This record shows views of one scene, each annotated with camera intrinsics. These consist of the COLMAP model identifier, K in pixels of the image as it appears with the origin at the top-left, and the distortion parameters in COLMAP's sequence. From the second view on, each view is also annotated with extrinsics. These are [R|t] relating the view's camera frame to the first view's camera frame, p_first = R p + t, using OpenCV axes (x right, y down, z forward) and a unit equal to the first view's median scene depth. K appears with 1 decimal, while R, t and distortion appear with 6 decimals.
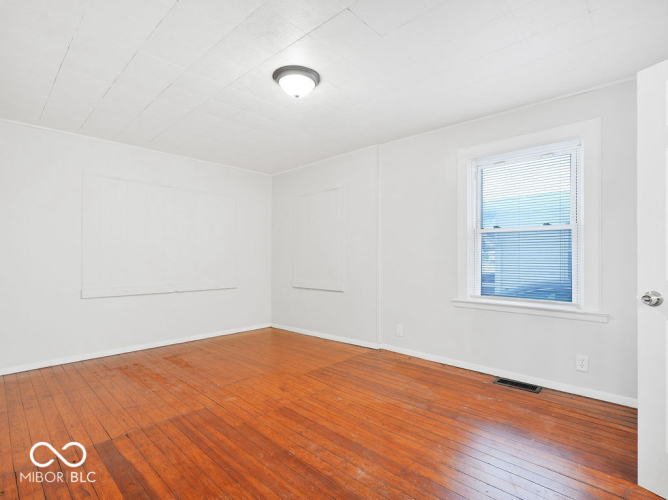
lens RADIAL K [[340.4, 0, 330.0], [0, 340.4, 253.8], [0, 0, 1]] dist [0.000089, -0.000196]
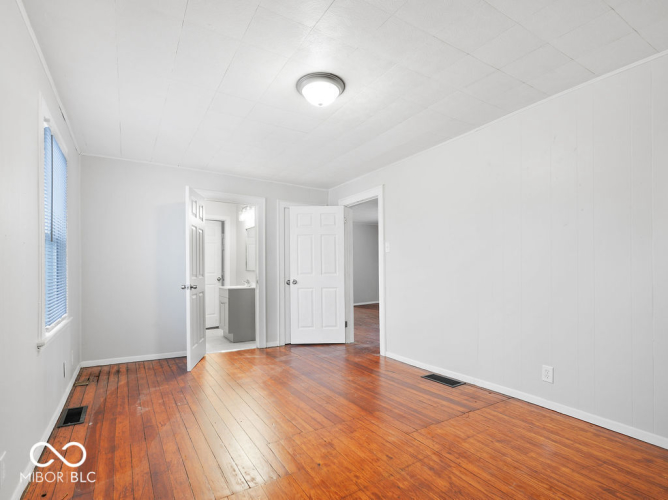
lens RADIAL K [[340.4, 0, 330.0], [0, 340.4, 253.8], [0, 0, 1]] dist [0.000089, -0.000196]
pose [[-0.968053, 0.013622, 0.250377, -0.352906], [0.001371, 0.998796, -0.049041, 0.010021], [-0.250743, -0.047131, -0.966906, 1.867827]]
